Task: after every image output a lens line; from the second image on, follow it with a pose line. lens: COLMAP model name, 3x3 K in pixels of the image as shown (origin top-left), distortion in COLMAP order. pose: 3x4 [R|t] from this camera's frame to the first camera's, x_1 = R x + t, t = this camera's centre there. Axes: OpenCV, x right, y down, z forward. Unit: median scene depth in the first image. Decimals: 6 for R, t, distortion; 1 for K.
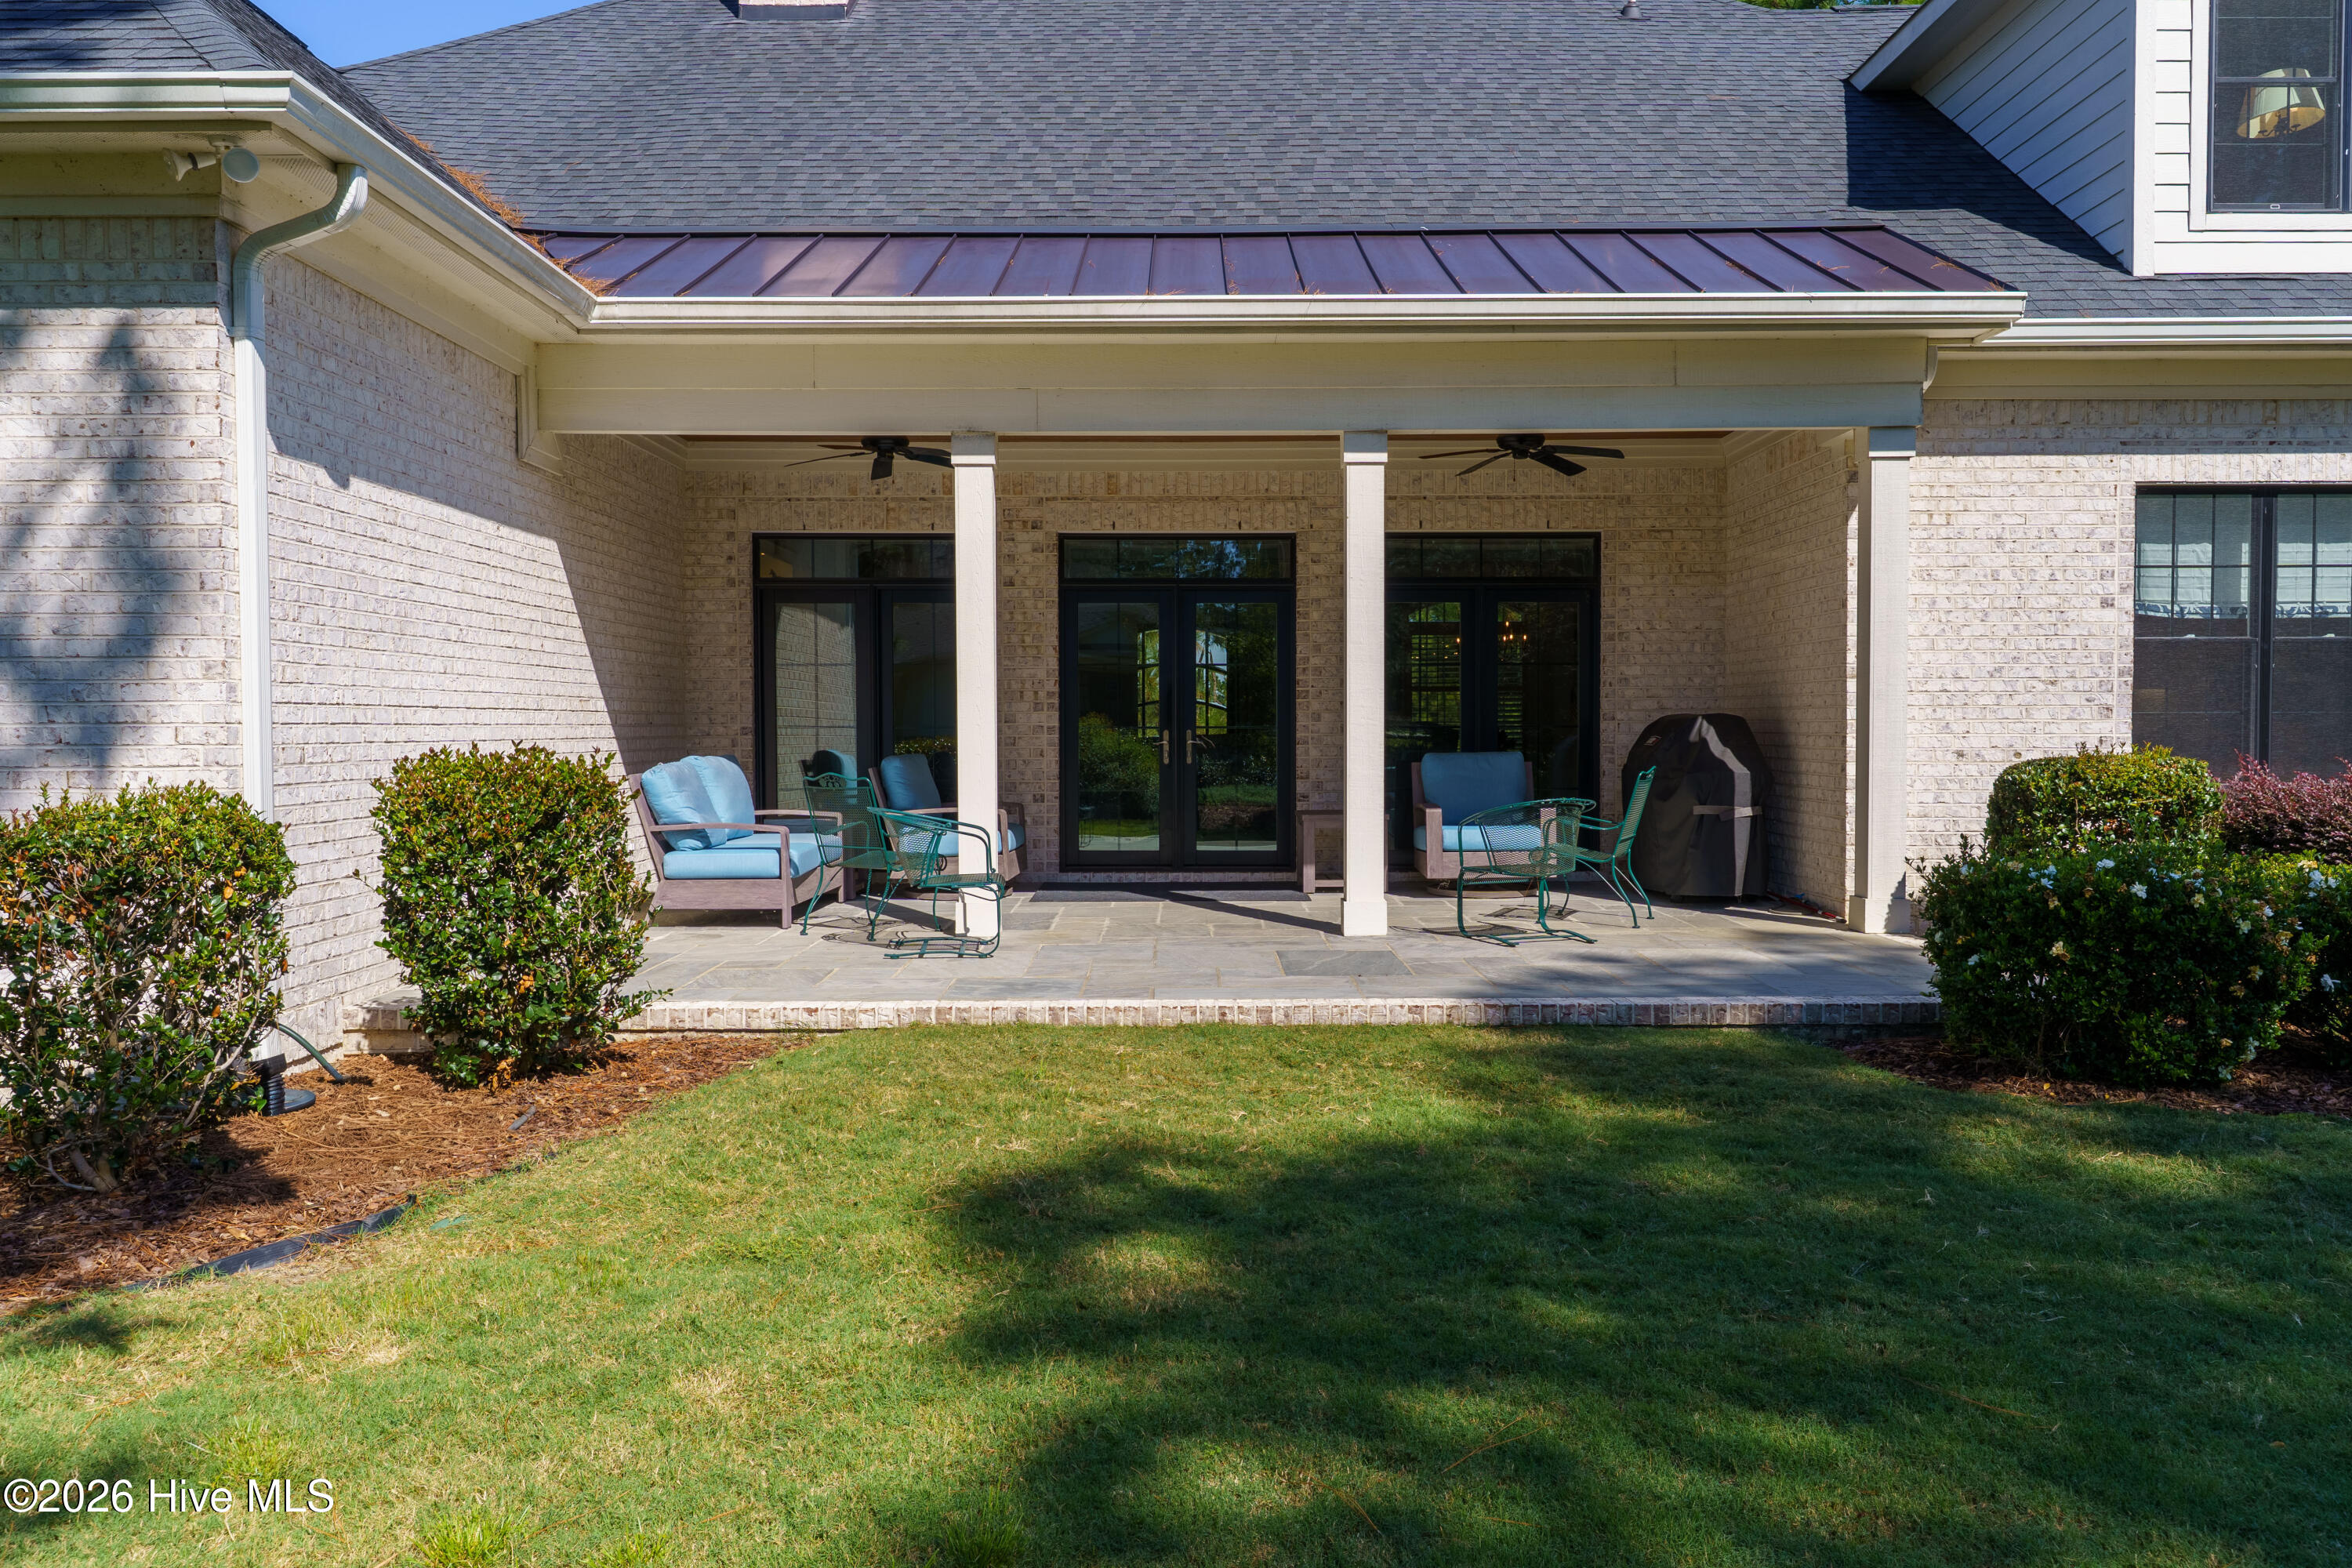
lens RADIAL K [[1840.5, 0, 1176.1], [0, 1840.5, 815.1], [0, 0, 1]] dist [-0.011574, -0.007376]
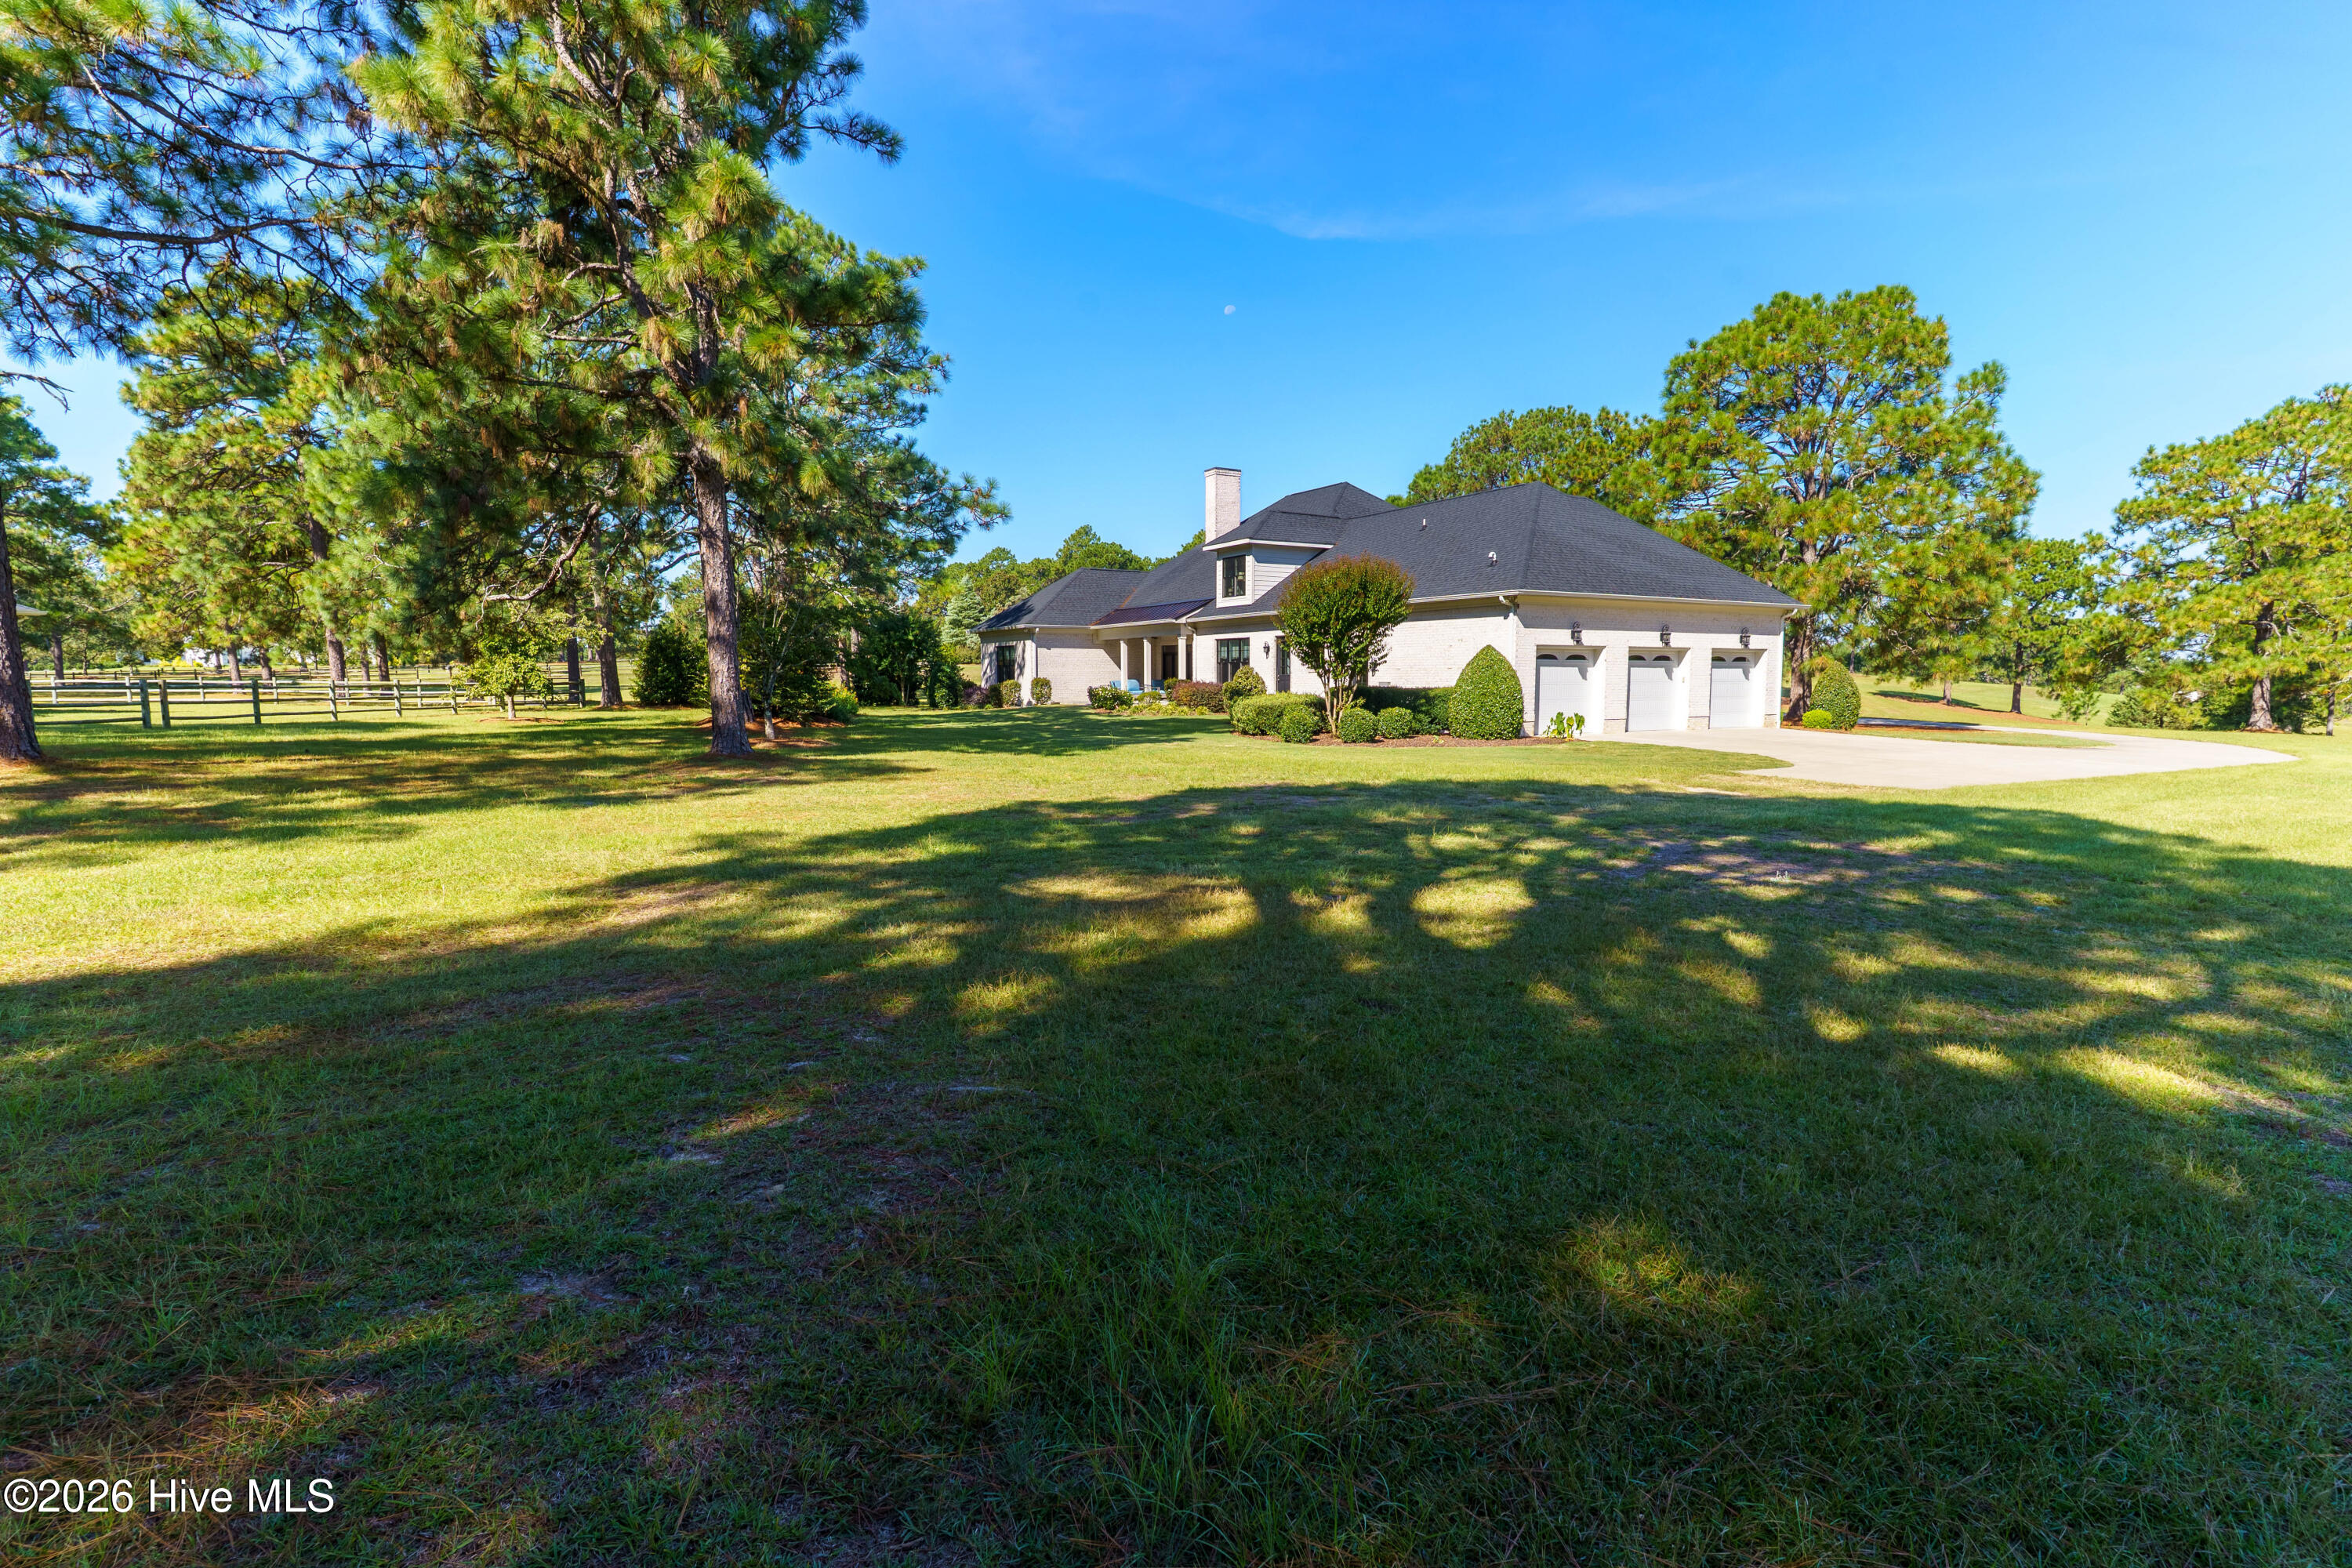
lens RADIAL K [[1136.7, 0, 1176.0], [0, 1136.7, 784.0], [0, 0, 1]] dist [-0.000183, 0.000260]
pose [[0.506589, 0.083022, -0.858182, 4.066281], [-0.046310, 0.996536, 0.069069, 0.065503], [0.860943, 0.004752, 0.508679, -1.237682]]
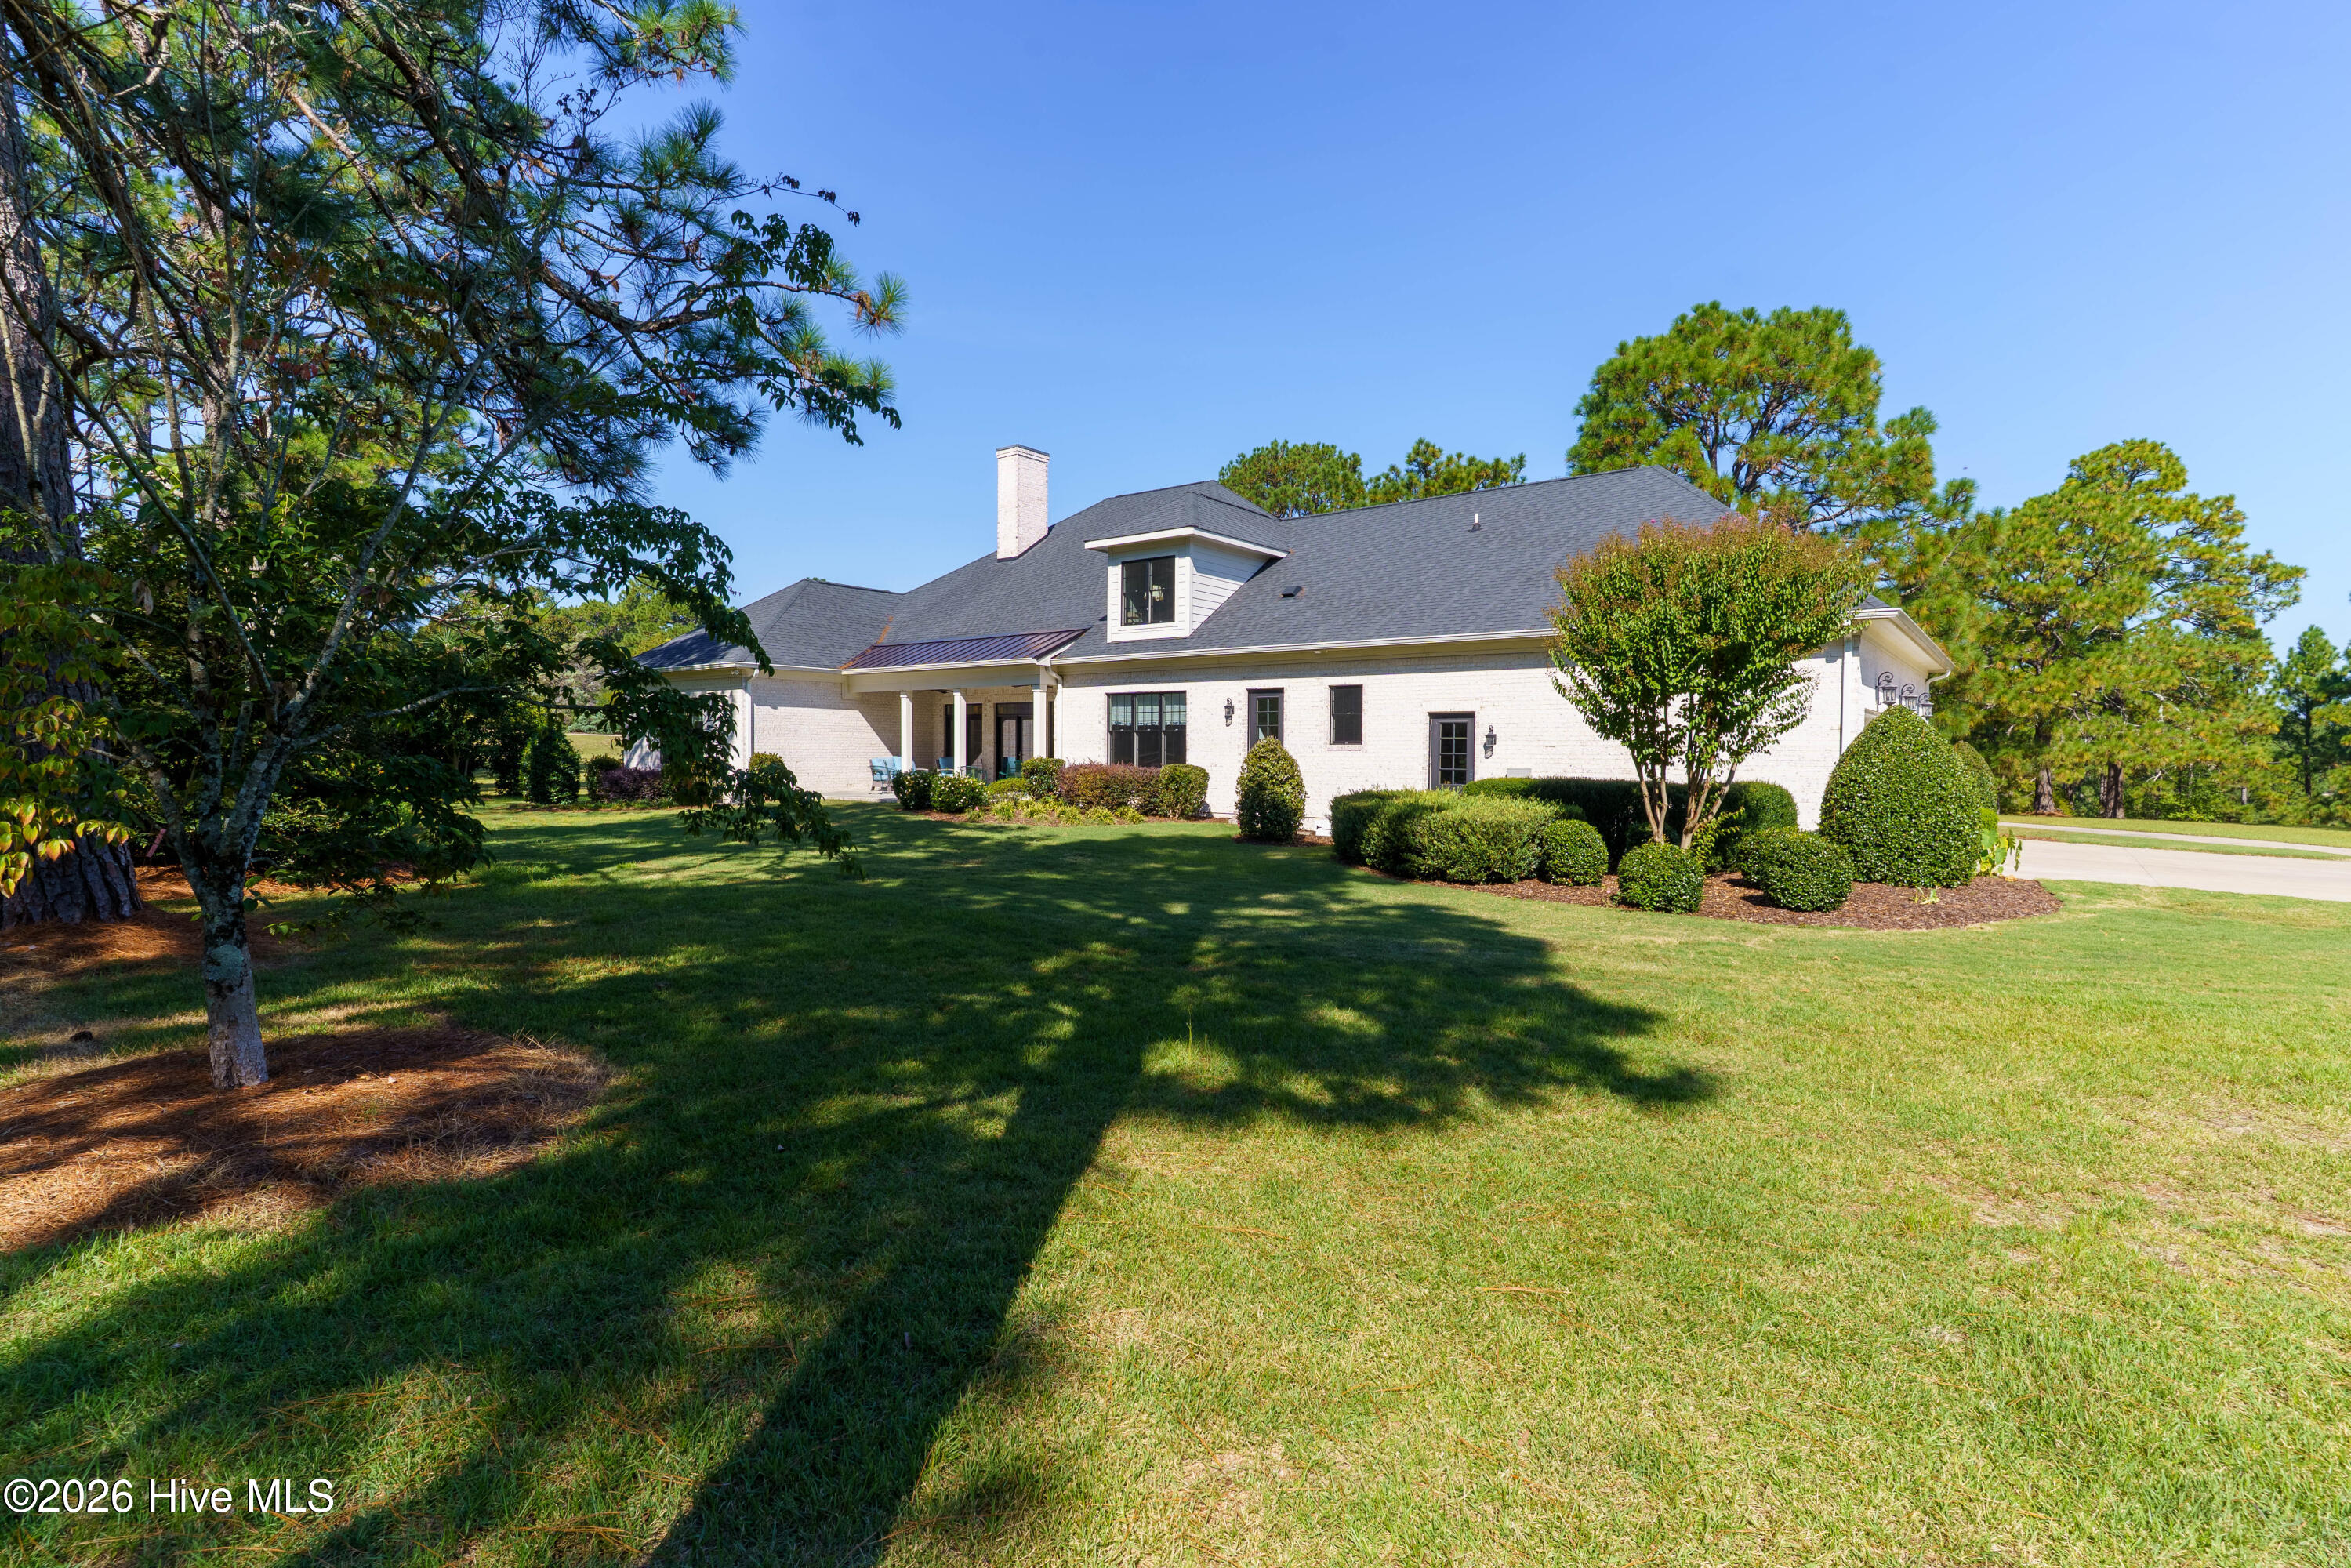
lens RADIAL K [[1123.2, 0, 1175.5], [0, 1123.2, 784.0], [0, 0, 1]] dist [-0.000765, -0.000027]
pose [[0.798319, 0.026143, -0.601668, 2.175067], [-0.040030, 0.999151, -0.009699, 0.040556], [0.600903, 0.031827, 0.798688, -0.915384]]
